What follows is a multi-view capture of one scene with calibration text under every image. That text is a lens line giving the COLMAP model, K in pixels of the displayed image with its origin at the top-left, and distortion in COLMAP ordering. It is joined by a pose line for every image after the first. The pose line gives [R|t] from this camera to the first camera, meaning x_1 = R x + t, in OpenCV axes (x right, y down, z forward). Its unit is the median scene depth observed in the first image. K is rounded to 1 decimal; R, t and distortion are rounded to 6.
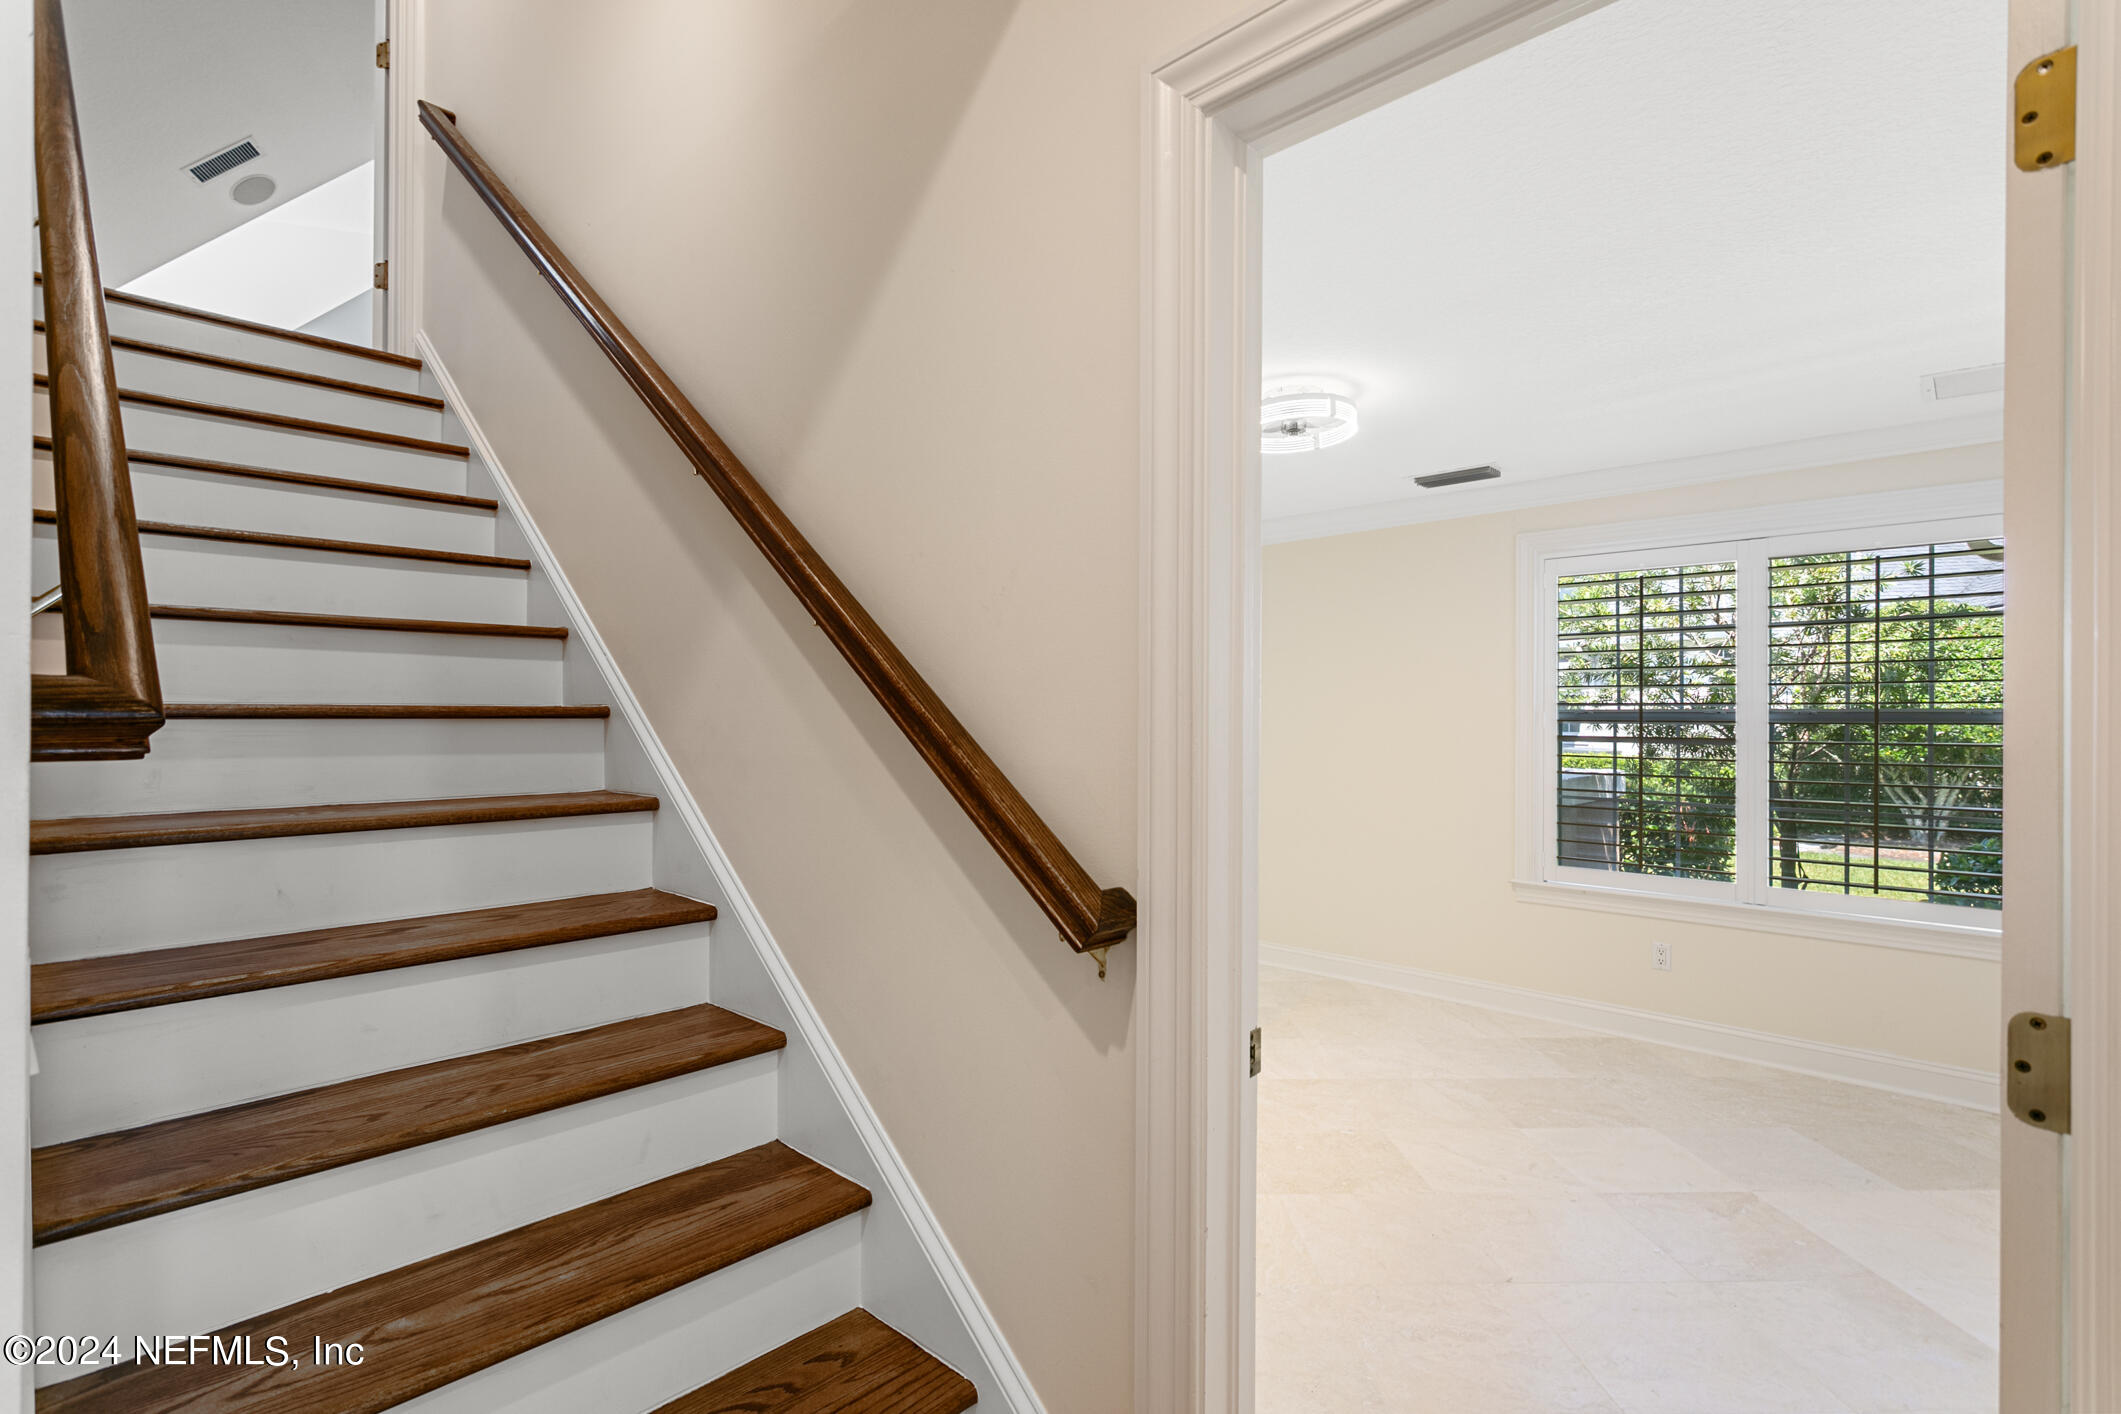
lens RADIAL K [[1009.2, 0, 1060.8], [0, 1009.2, 718.1], [0, 0, 1]] dist [-0.000578, 0.002909]
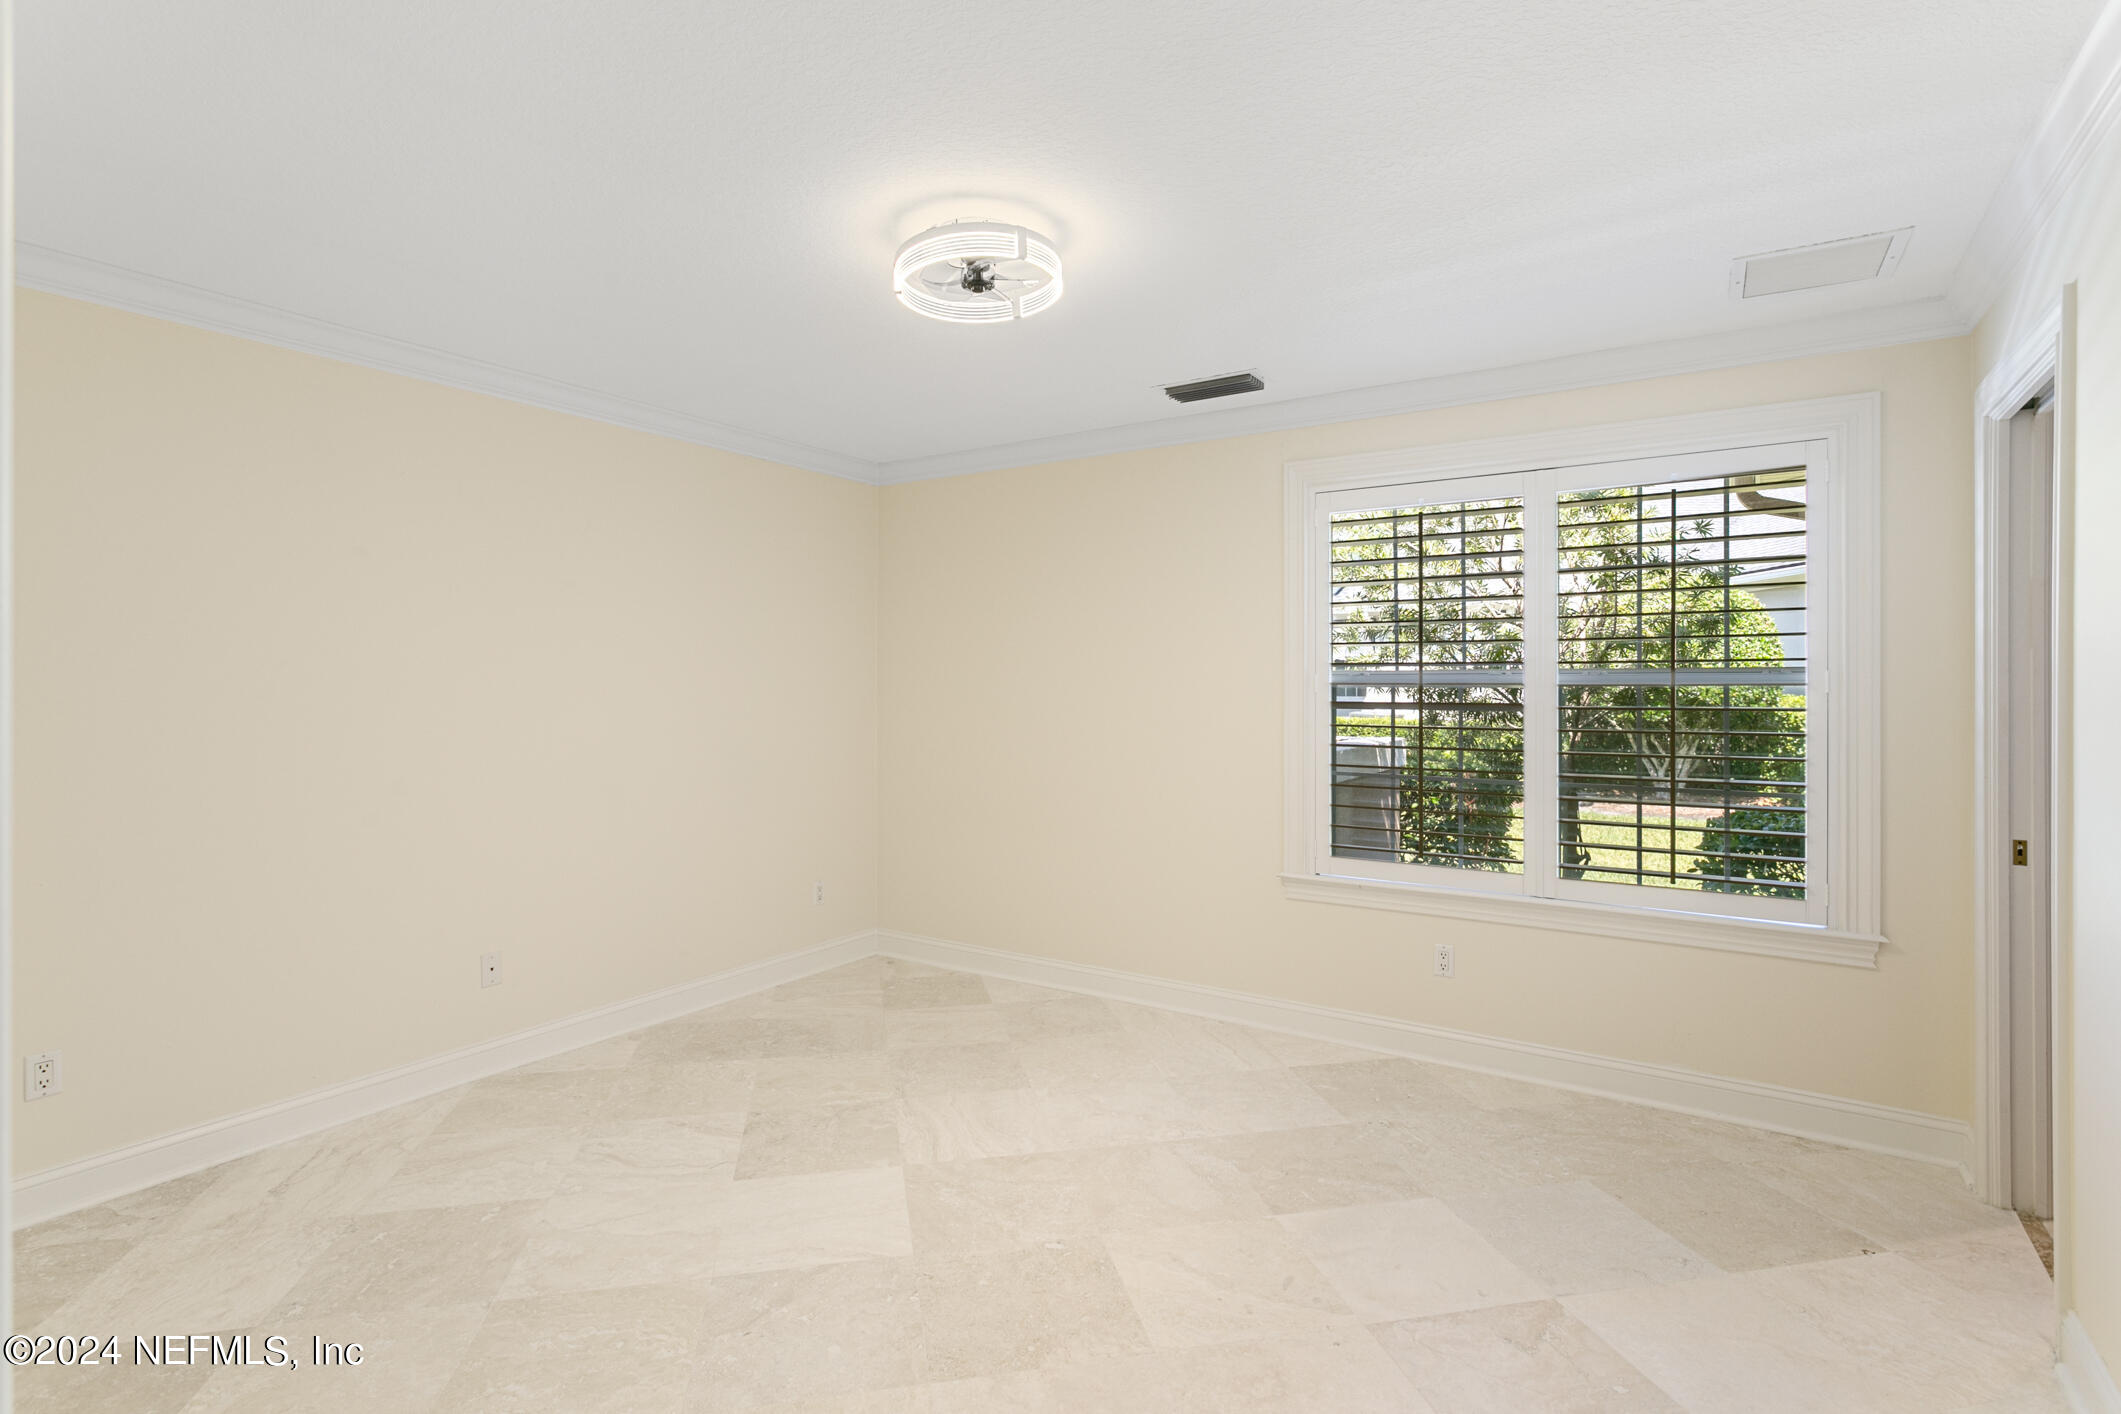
lens RADIAL K [[1009.2, 0, 1065.3], [0, 1009.2, 688.3], [0, 0, 1]] dist [-0.000578, 0.002909]
pose [[0.983521, -0.006396, 0.180678, 0.131262], [0.005456, 0.999969, 0.005702, 0.000458], [-0.180709, -0.004623, 0.983526, 0.226190]]
